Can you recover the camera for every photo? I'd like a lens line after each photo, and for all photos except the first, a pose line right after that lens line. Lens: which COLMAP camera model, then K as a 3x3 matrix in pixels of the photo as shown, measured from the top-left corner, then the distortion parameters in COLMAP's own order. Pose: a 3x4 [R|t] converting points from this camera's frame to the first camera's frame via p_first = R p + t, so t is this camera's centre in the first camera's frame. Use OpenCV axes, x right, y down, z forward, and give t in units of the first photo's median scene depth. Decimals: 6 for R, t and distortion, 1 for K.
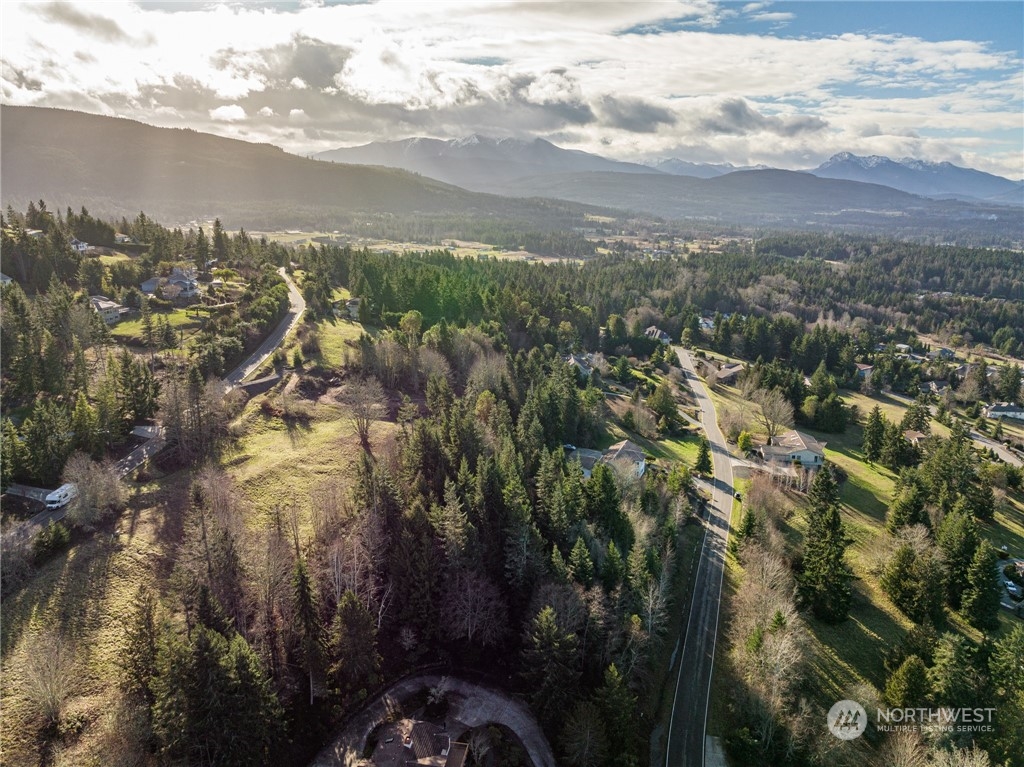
lens RADIAL K [[722.4, 0, 506.3], [0, 722.4, 386.4], [0, 0, 1]] dist [-0.037085, 0.006322]
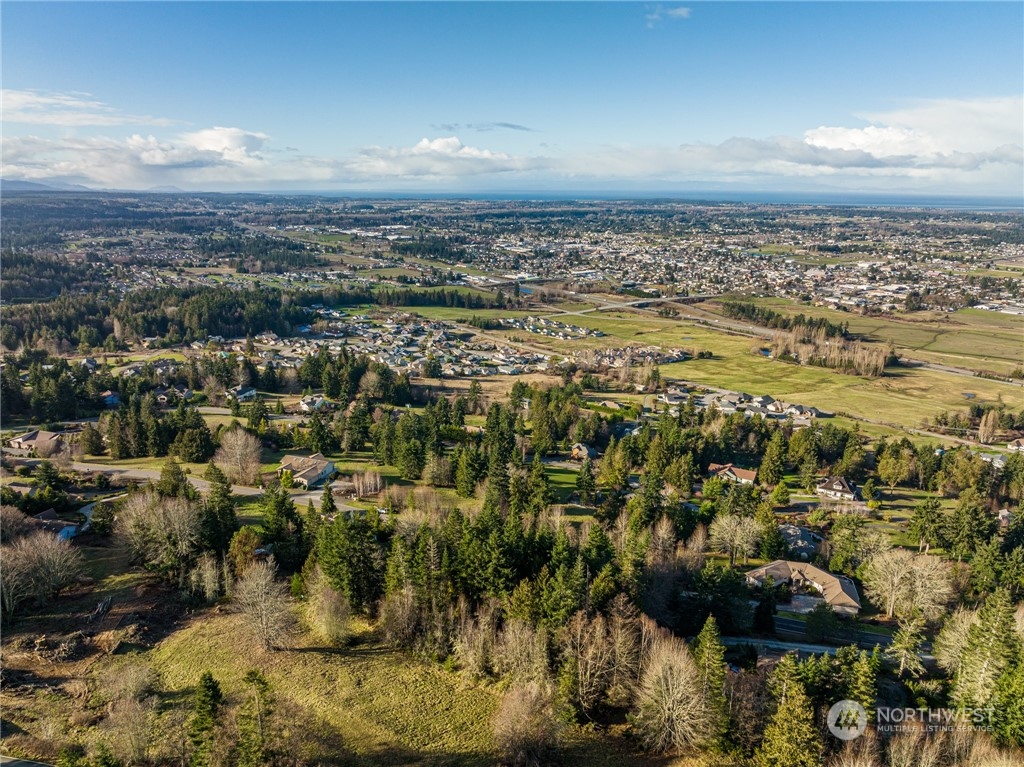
lens RADIAL K [[722.4, 0, 506.3], [0, 722.4, 386.4], [0, 0, 1]] dist [-0.037085, 0.006322]
pose [[0.185395, -0.270208, 0.944784, -0.083122], [0.246858, 0.943426, 0.221379, -0.030111], [-0.951152, 0.192184, 0.241610, 0.058147]]
